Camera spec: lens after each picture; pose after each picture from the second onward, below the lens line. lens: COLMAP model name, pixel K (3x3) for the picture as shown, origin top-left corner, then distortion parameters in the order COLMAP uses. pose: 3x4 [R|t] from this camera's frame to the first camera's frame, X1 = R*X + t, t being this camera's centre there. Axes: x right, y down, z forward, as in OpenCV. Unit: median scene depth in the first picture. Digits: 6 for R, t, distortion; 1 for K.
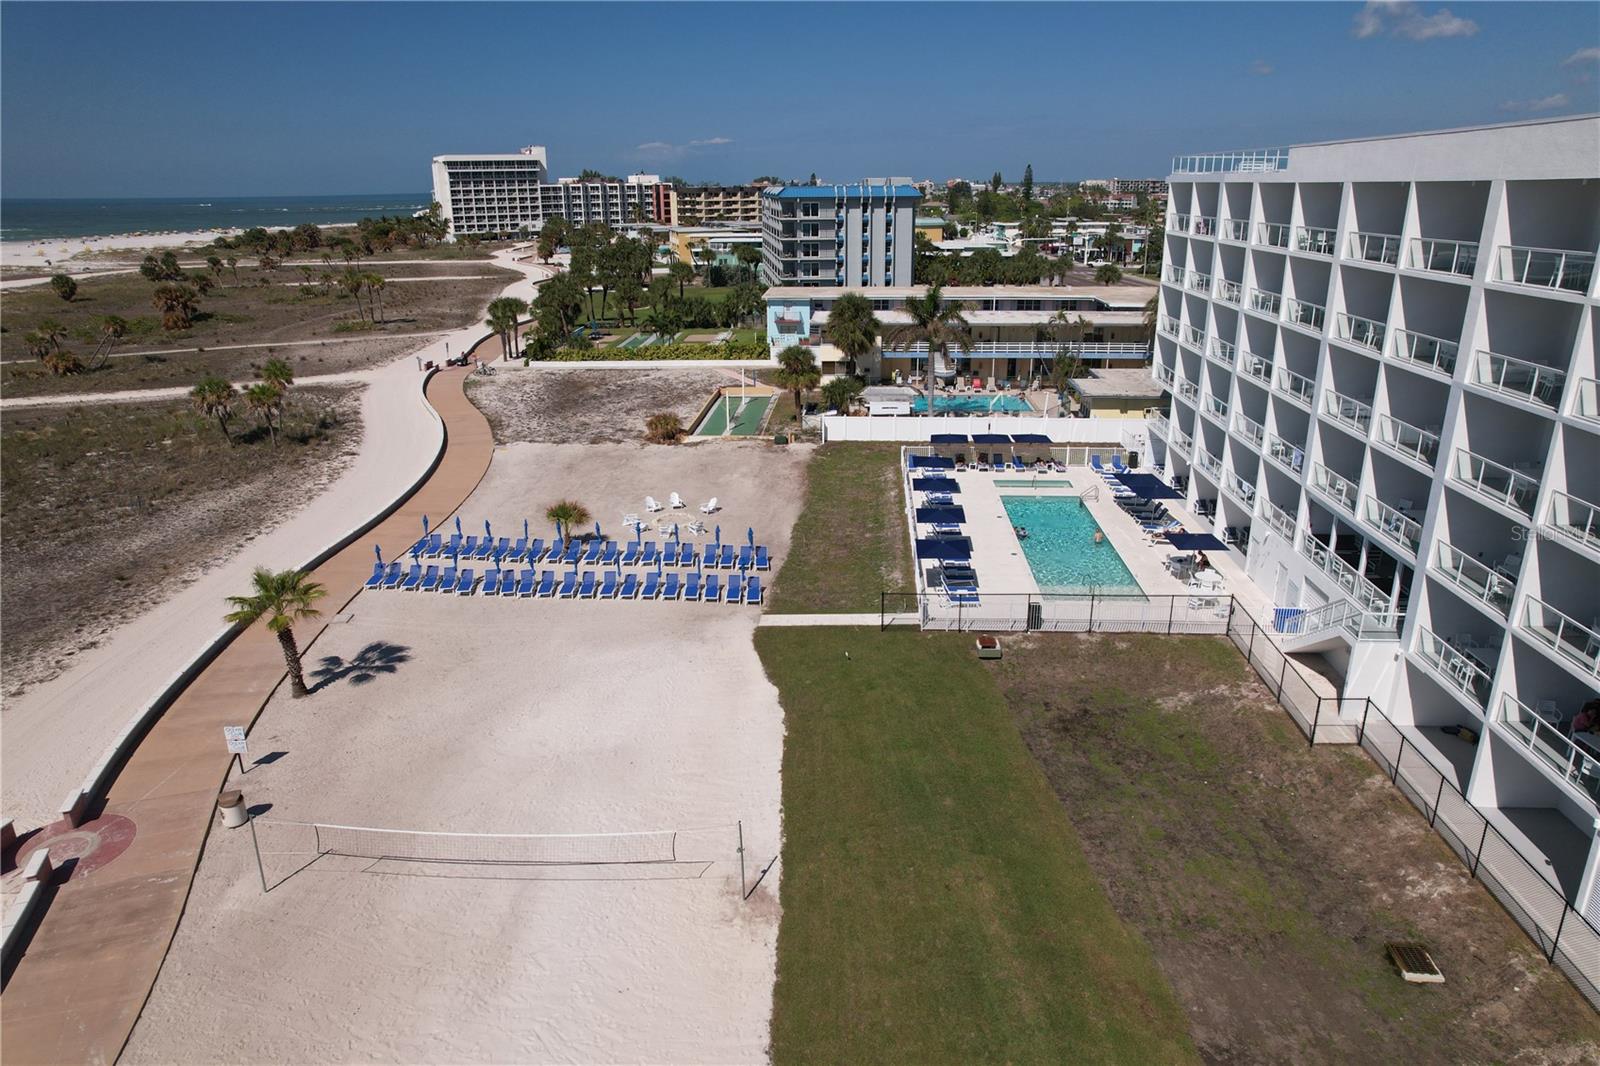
lens RADIAL K [[1031.9, 0, 800.0], [0, 1031.9, 533.0], [0, 0, 1]] dist [0.000712, 0.001623]
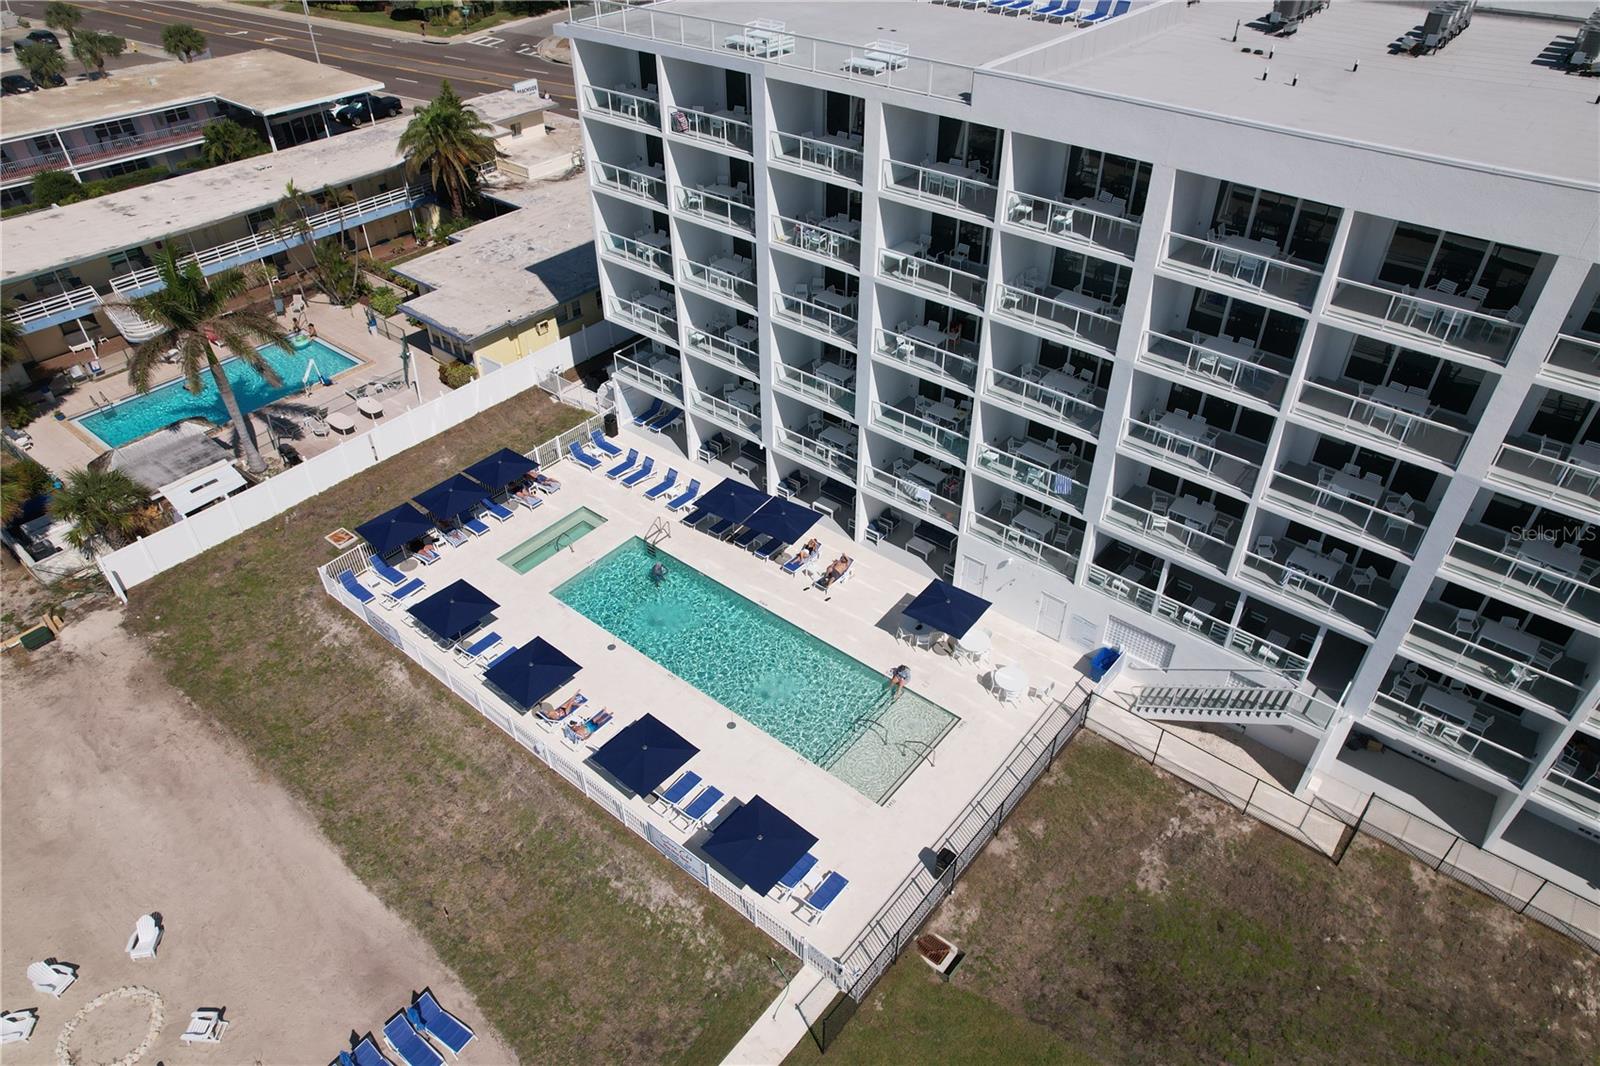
lens RADIAL K [[1031.9, 0, 800.0], [0, 1031.9, 533.0], [0, 0, 1]] dist [0.000712, 0.001623]
pose [[0.587910, -0.490154, 0.643515, -0.144303], [0.261980, 0.868012, 0.421807, -0.361937], [-0.765329, -0.079397, 0.638724, 0.537361]]
